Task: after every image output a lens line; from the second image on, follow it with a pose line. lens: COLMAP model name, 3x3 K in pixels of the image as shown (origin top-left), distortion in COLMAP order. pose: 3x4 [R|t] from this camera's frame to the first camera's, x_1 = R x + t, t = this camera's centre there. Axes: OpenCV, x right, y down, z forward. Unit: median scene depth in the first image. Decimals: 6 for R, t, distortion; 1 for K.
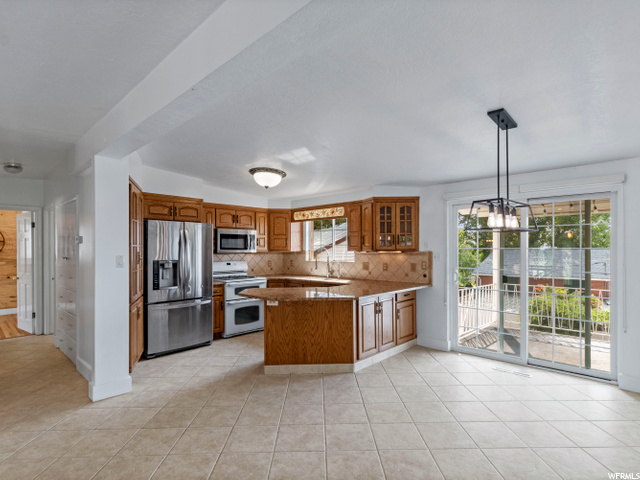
lens RADIAL K [[340.7, 0, 327.1], [0, 340.7, 249.3], [0, 0, 1]] dist [0.000243, 0.000080]
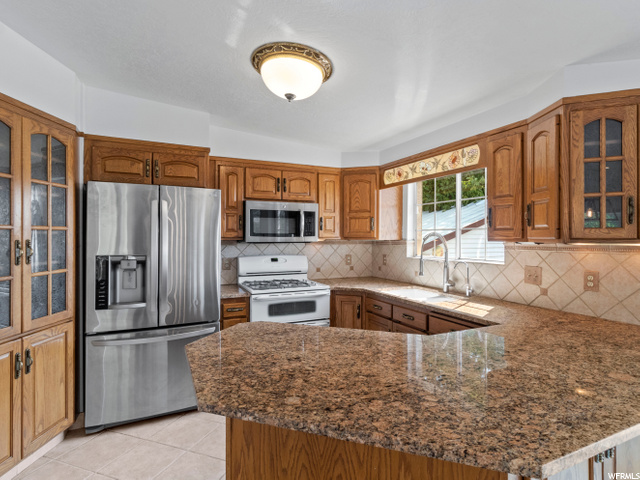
lens RADIAL K [[347.9, 0, 328.3], [0, 347.9, 236.3], [0, 0, 1]] dist [-0.003204, -0.000572]
pose [[0.932383, 0.004532, -0.361444, 0.030101], [-0.004985, 0.999988, -0.000319, 0.000483], [0.361438, 0.002099, 0.932394, 0.500759]]
